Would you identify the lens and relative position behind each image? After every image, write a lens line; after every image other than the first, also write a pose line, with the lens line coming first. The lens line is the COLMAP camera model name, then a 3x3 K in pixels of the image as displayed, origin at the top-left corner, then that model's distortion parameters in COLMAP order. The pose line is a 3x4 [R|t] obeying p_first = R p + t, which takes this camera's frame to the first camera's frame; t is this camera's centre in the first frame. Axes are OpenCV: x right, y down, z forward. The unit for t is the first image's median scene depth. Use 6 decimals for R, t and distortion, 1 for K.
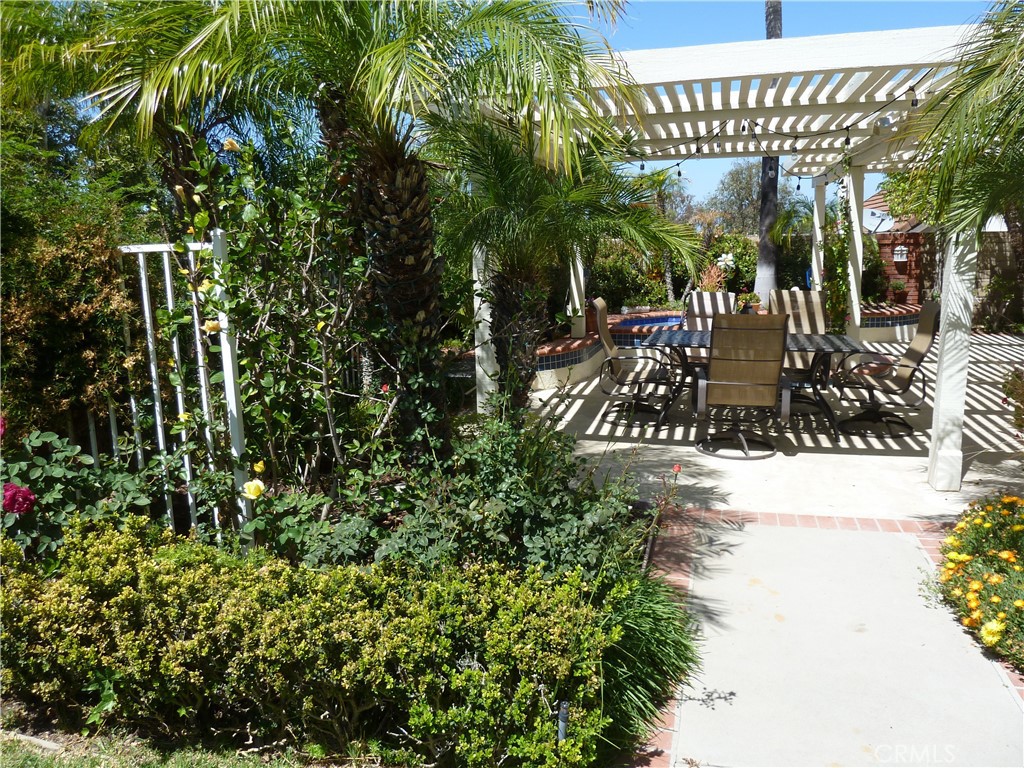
lens RADIAL K [[759.6, 0, 508.6], [0, 759.6, 386.9], [0, 0, 1]] dist [-0.039463, 0.017988]
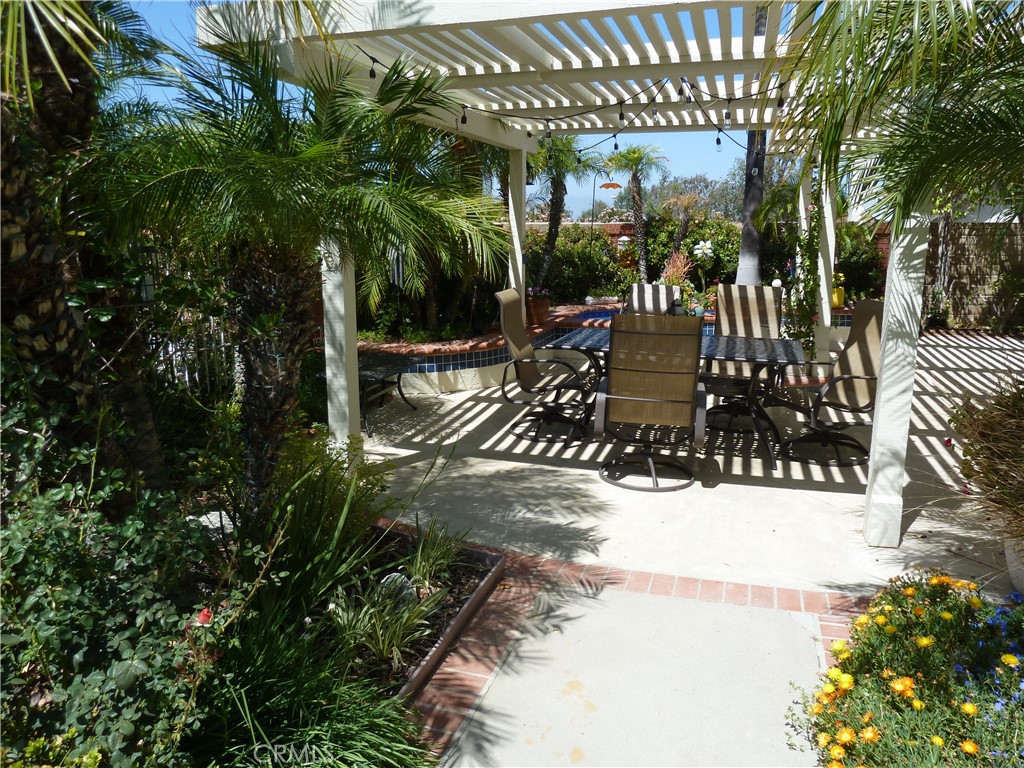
lens RADIAL K [[759.6, 0, 515.3], [0, 759.6, 374.2], [0, 0, 1]] dist [-0.039463, 0.017988]
pose [[0.999390, 0.025733, -0.023594, 0.173978], [-0.025634, 0.999661, 0.004522, -0.028381], [0.023702, -0.003915, 0.999711, 0.167230]]
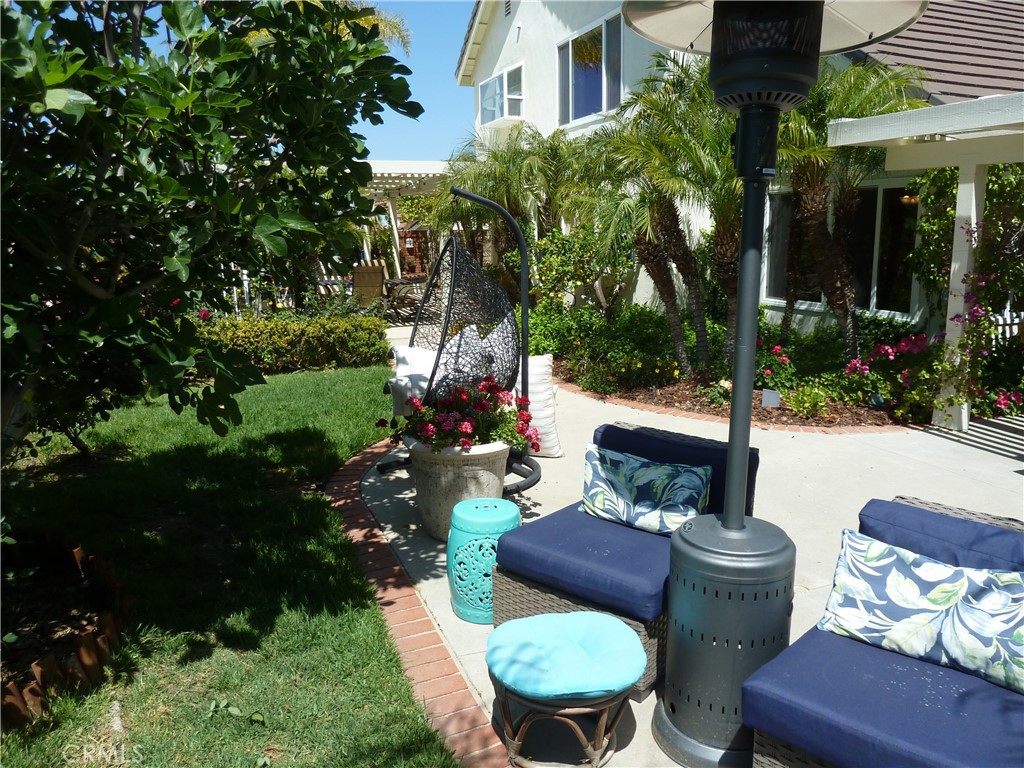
lens RADIAL K [[759.6, 0, 514.0], [0, 759.6, 384.7], [0, 0, 1]] dist [-0.039463, 0.017988]
pose [[0.804748, -0.108513, 0.583614, -0.662926], [0.105950, 0.993620, 0.038653, 0.204490], [-0.584085, 0.030728, 0.811111, -1.056345]]
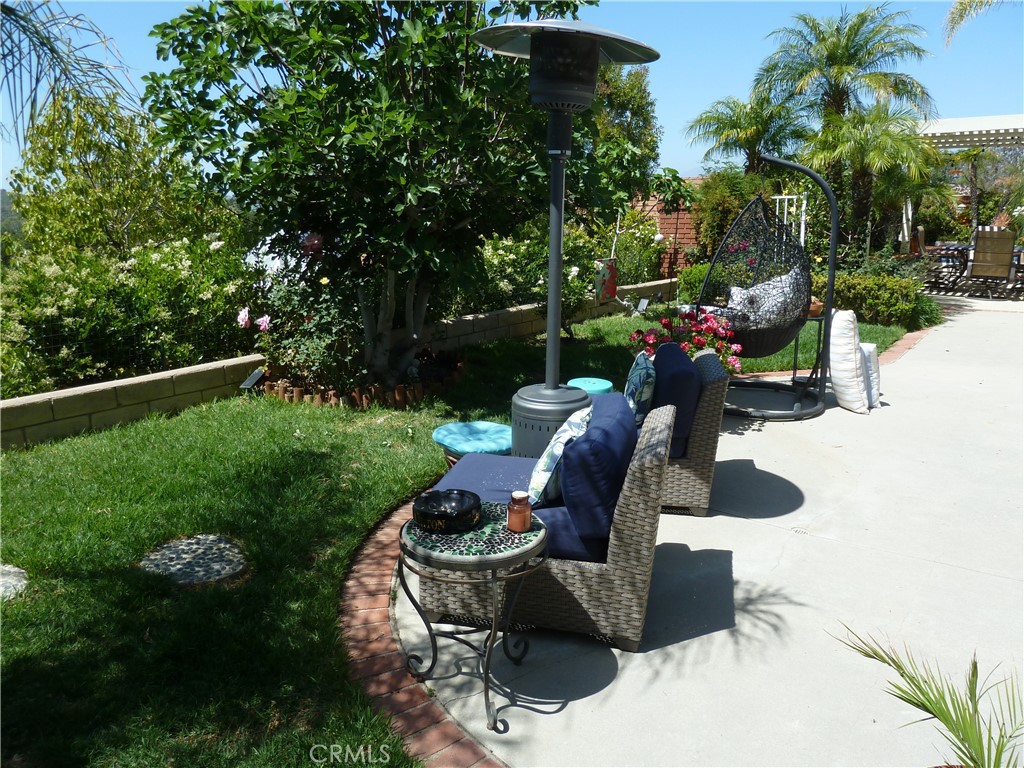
lens RADIAL K [[759.6, 0, 512.7], [0, 759.6, 385.6], [0, 0, 1]] dist [-0.039463, 0.017988]
pose [[0.931770, 0.094728, -0.350472, -0.164208], [-0.073932, 0.994640, 0.072282, 0.263115], [0.355441, -0.041439, 0.933780, -1.375973]]
